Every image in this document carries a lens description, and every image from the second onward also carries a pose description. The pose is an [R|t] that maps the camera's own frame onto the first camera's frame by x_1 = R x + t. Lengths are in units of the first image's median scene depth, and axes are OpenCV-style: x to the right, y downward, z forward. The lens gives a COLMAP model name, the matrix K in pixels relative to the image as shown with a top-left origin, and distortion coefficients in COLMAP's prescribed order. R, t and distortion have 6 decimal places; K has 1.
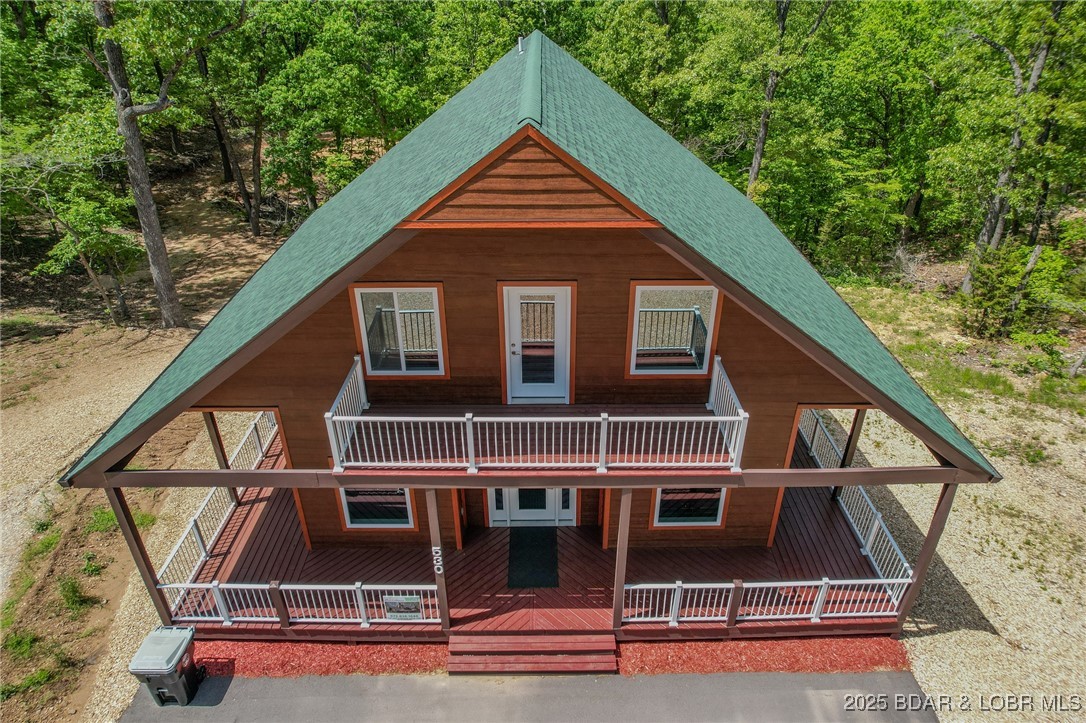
lens RADIAL K [[685.9, 0, 546.8], [0, 685.9, 362.1], [0, 0, 1]] dist [-0.004108, 0.003645]
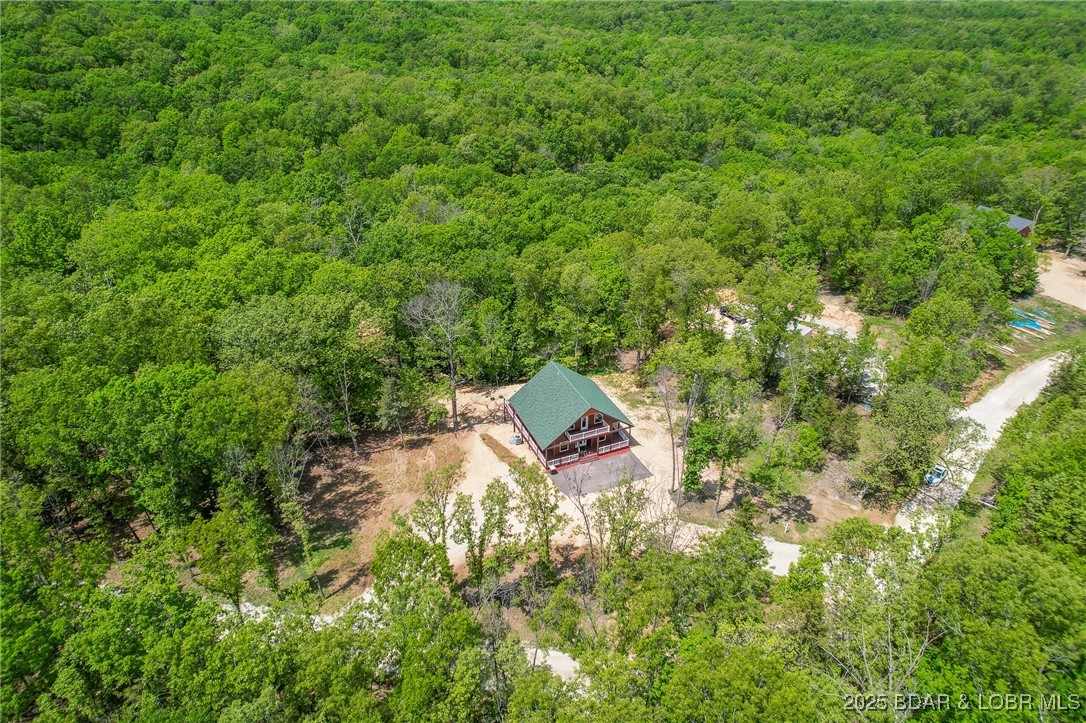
lens RADIAL K [[685.9, 0, 541.6], [0, 685.9, 362.3], [0, 0, 1]] dist [-0.004108, 0.003645]
pose [[0.924249, -0.194095, 0.328770, -2.912486], [0.190563, 0.980721, 0.043270, -1.135290], [-0.330831, 0.022659, 0.943418, -6.335757]]
